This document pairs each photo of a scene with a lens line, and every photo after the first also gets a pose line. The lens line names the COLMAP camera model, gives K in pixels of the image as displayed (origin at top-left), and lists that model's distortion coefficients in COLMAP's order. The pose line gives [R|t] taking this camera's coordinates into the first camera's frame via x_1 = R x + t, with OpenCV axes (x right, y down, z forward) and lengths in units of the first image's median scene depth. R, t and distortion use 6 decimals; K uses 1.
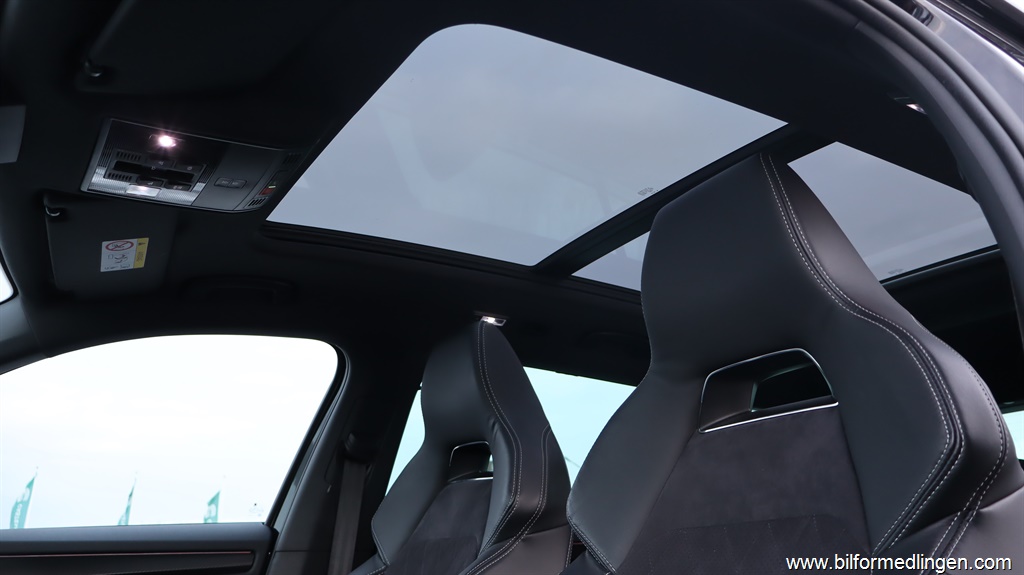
lens RADIAL K [[860.8, 0, 512.0], [0, 860.8, 287.5], [0, 0, 1]] dist [-0.002574, -0.011822]
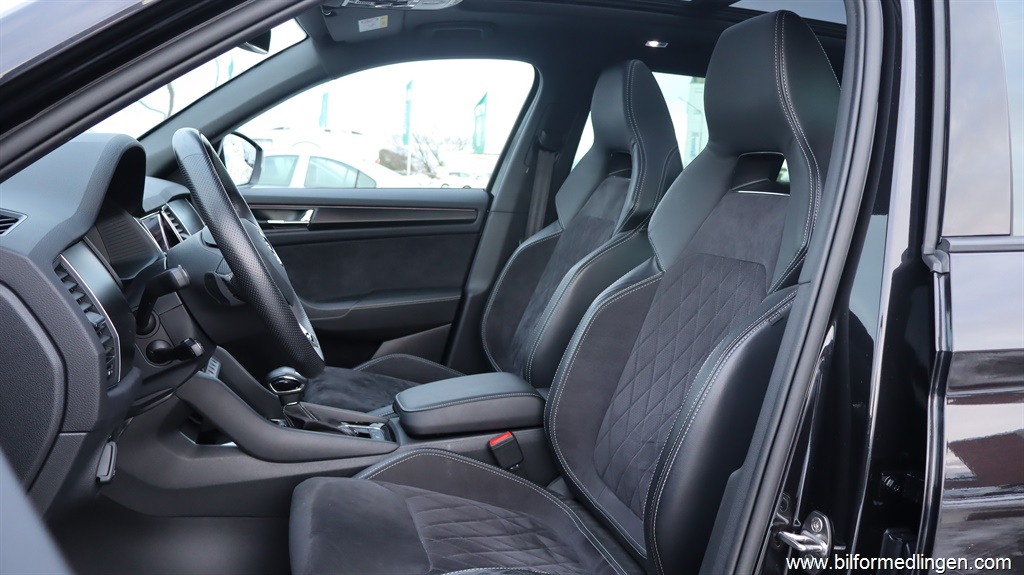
lens RADIAL K [[860.8, 0, 512.0], [0, 860.8, 287.5], [0, 0, 1]] dist [-0.002574, -0.011822]
pose [[0.956304, 0.103781, -0.273335, 0.164097], [0.026854, 0.899752, 0.435575, -0.202899], [0.291138, -0.423882, 0.857649, -0.277029]]
